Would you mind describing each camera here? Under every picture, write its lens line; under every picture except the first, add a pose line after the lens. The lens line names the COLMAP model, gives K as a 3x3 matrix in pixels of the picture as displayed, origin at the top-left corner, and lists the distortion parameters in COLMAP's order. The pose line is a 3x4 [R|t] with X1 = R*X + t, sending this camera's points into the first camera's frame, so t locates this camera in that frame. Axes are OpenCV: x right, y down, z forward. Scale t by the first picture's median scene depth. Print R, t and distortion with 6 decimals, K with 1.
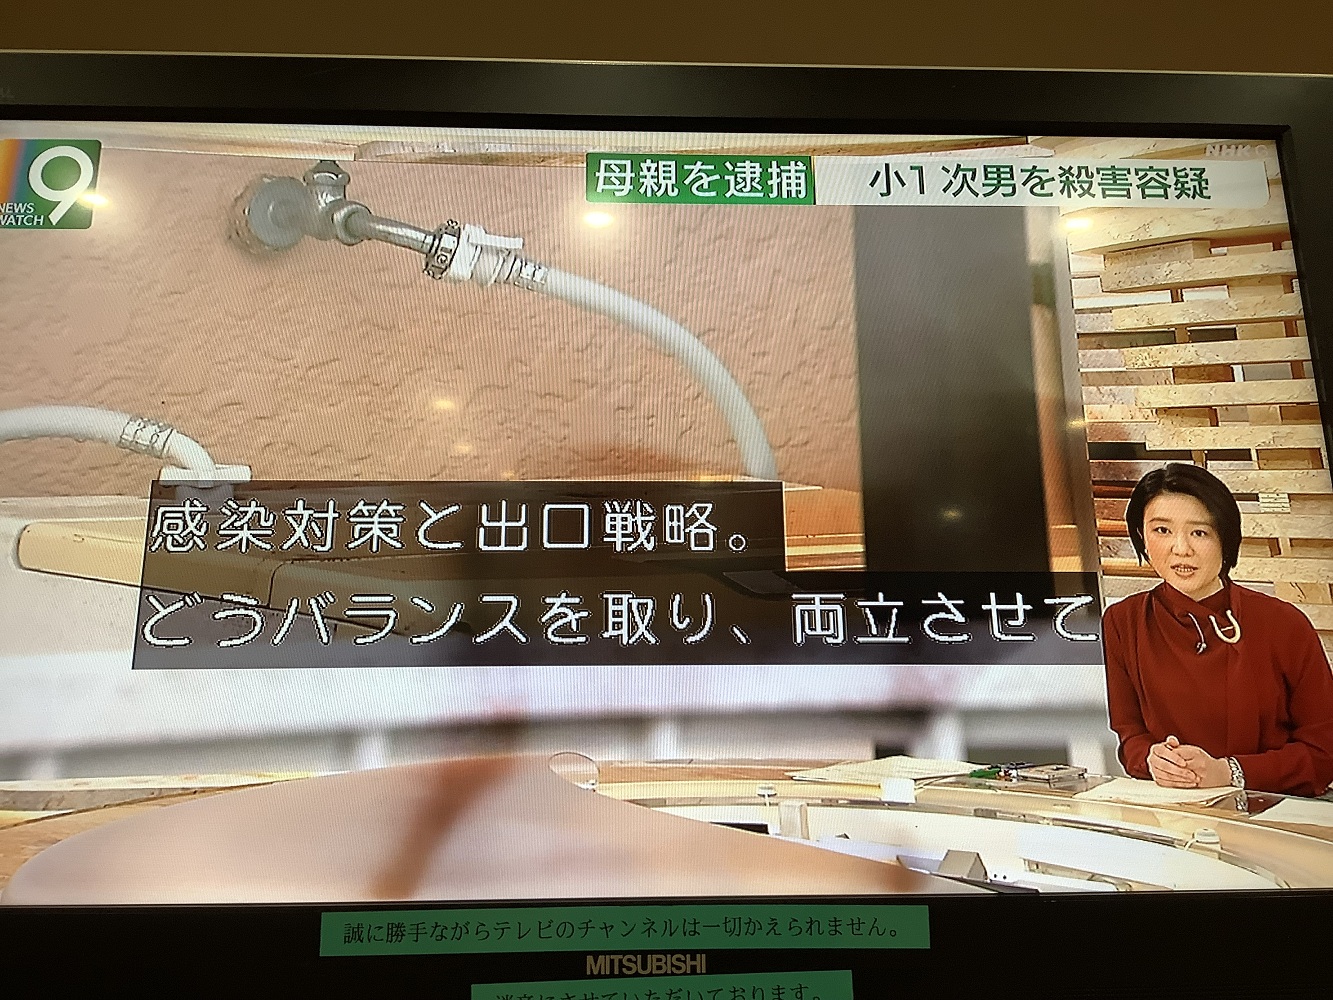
lens RADIAL K [[1325.5, 0, 664.7], [0, 1325.5, 398.3], [0, 0, 1]] dist [0.006508, 0.009752]
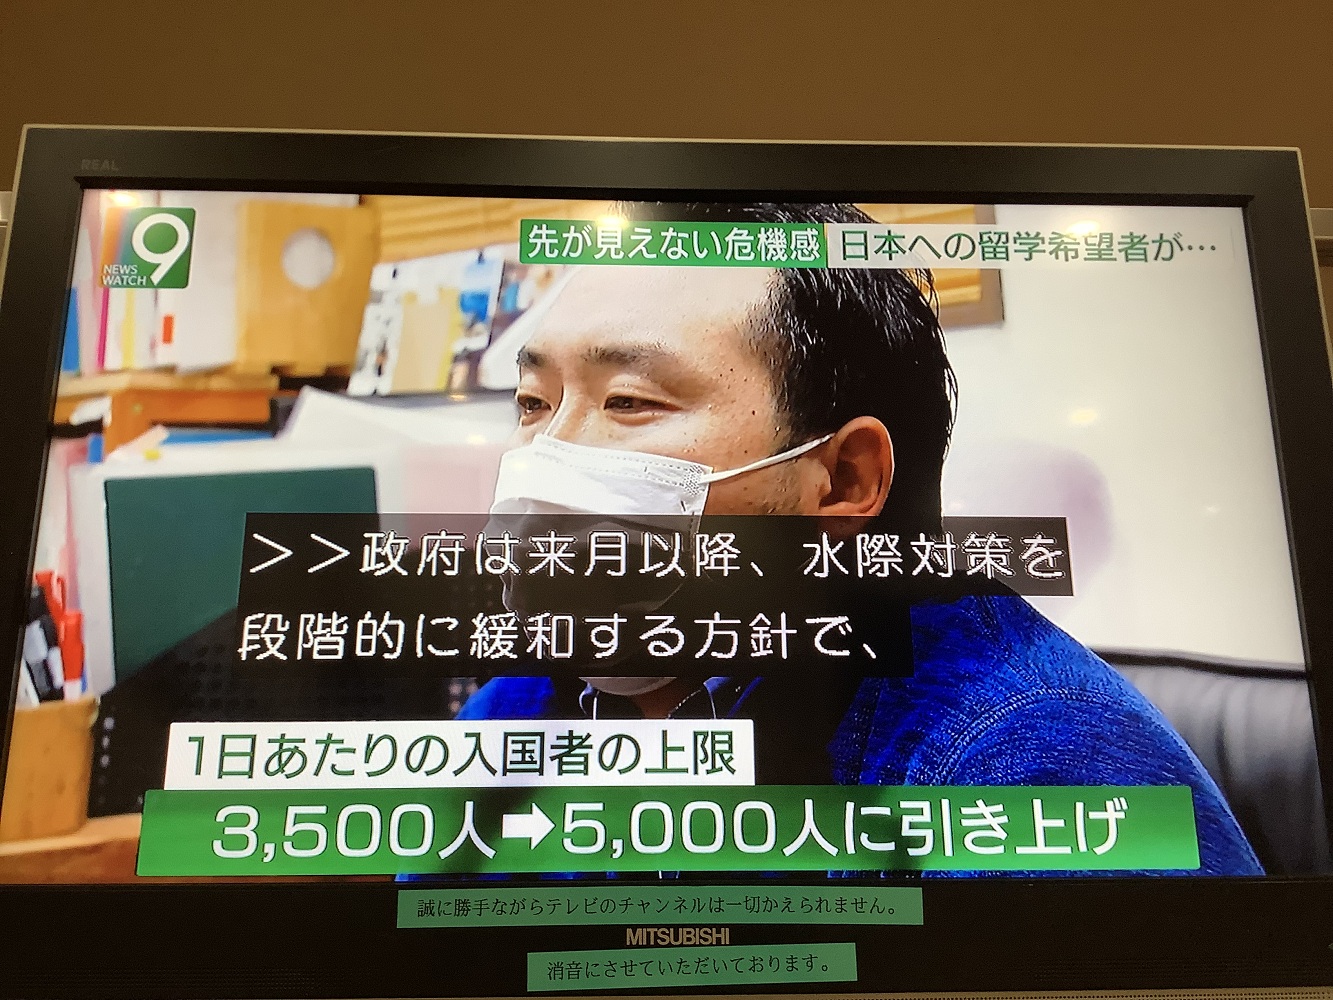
lens RADIAL K [[1175.0, 0, 666.5], [0, 1175.0, 500.0], [0, 0, 1]] dist [0.047576, -0.001243]
pose [[0.999934, 0.002966, -0.011079, -0.486580], [-0.002416, 0.998781, 0.049297, -0.002527], [0.011211, -0.049267, 0.998723, -0.029320]]
